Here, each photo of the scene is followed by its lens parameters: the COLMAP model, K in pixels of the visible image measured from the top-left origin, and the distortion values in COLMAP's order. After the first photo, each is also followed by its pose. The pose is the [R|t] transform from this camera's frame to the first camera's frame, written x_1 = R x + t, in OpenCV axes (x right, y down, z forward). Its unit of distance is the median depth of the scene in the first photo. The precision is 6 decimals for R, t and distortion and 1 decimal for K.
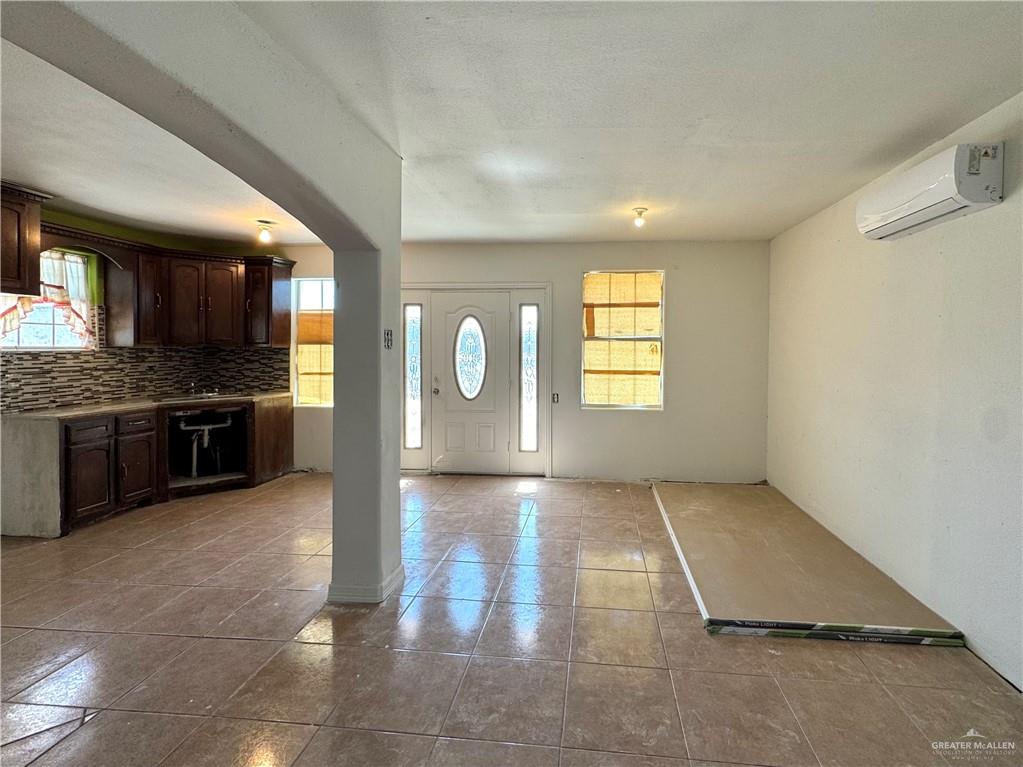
lens RADIAL K [[481.9, 0, 546.4], [0, 481.9, 351.8], [0, 0, 1]] dist [0.000075, 0.000233]
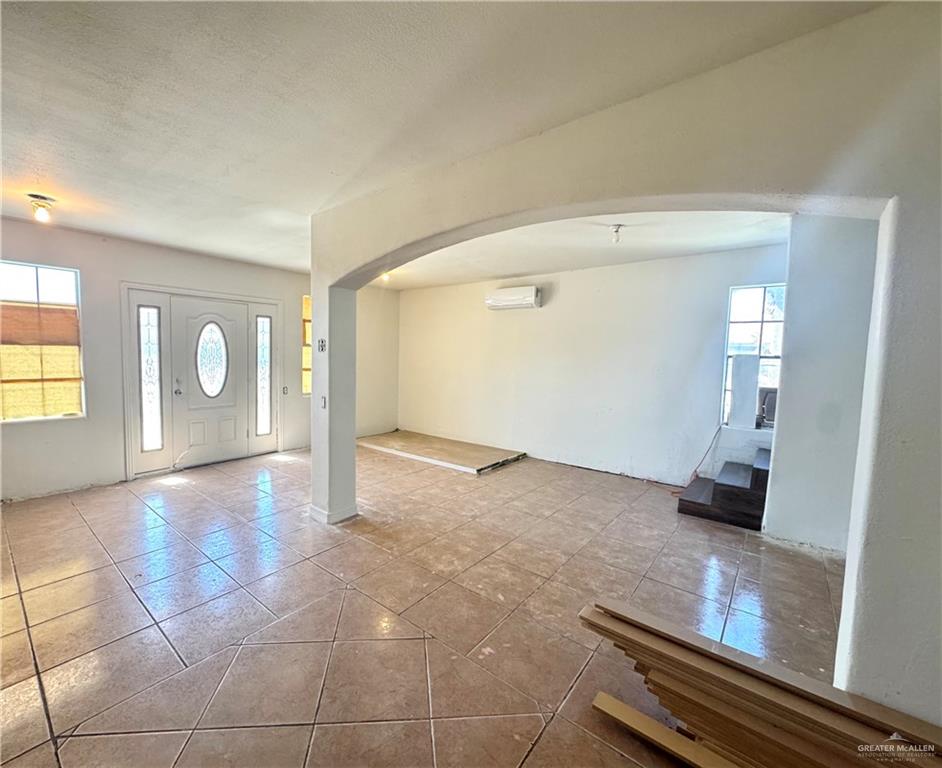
lens RADIAL K [[400.8, 0, 470.0], [0, 400.8, 382.4], [0, 0, 1]] dist [-0.000788, 0.000015]
pose [[0.540096, -0.053753, 0.839885, -0.622354], [-0.006103, 0.997682, 0.067777, -0.002138], [-0.841581, -0.041732, 0.538516, -0.004538]]
